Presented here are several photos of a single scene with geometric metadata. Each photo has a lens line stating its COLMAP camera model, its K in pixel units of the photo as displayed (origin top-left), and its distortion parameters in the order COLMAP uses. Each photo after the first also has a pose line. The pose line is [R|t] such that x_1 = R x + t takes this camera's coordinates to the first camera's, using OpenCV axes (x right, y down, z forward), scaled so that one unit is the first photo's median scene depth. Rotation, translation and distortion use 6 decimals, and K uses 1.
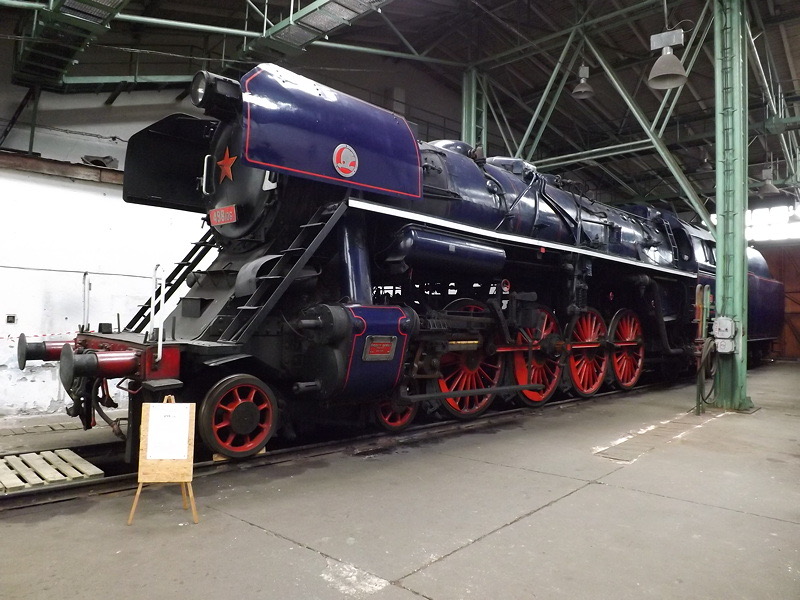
lens RADIAL K [[566.1, 0, 400.0], [0, 566.1, 300.0], [0, 0, 1]] dist [-0.055353, 0.002812]
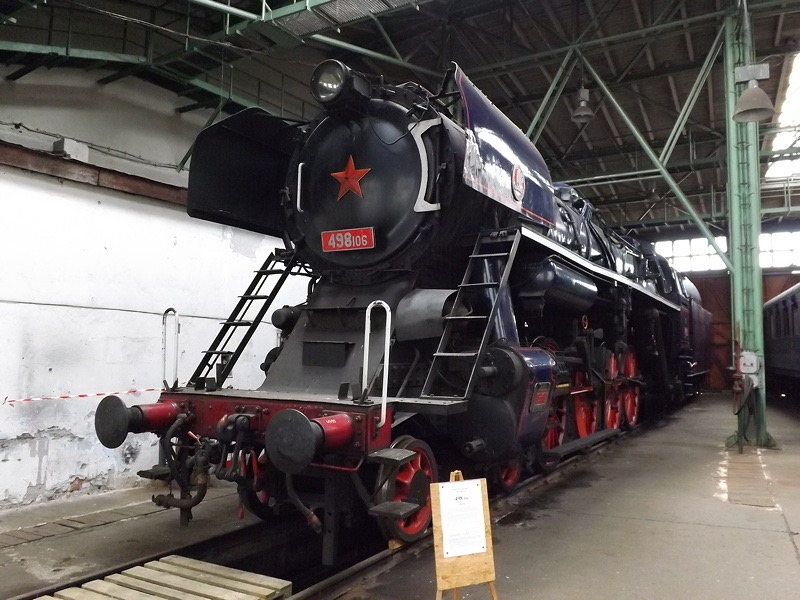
lens RADIAL K [[635.7, 0, 400.0], [0, 635.7, 300.0], [0, 0, 1]] dist [-0.001331, -0.008797]
pose [[0.967001, 0.004664, 0.254729, -0.362857], [0.008095, 0.998765, -0.049017, -0.013104], [-0.254643, 0.049462, 0.965769, 0.075305]]
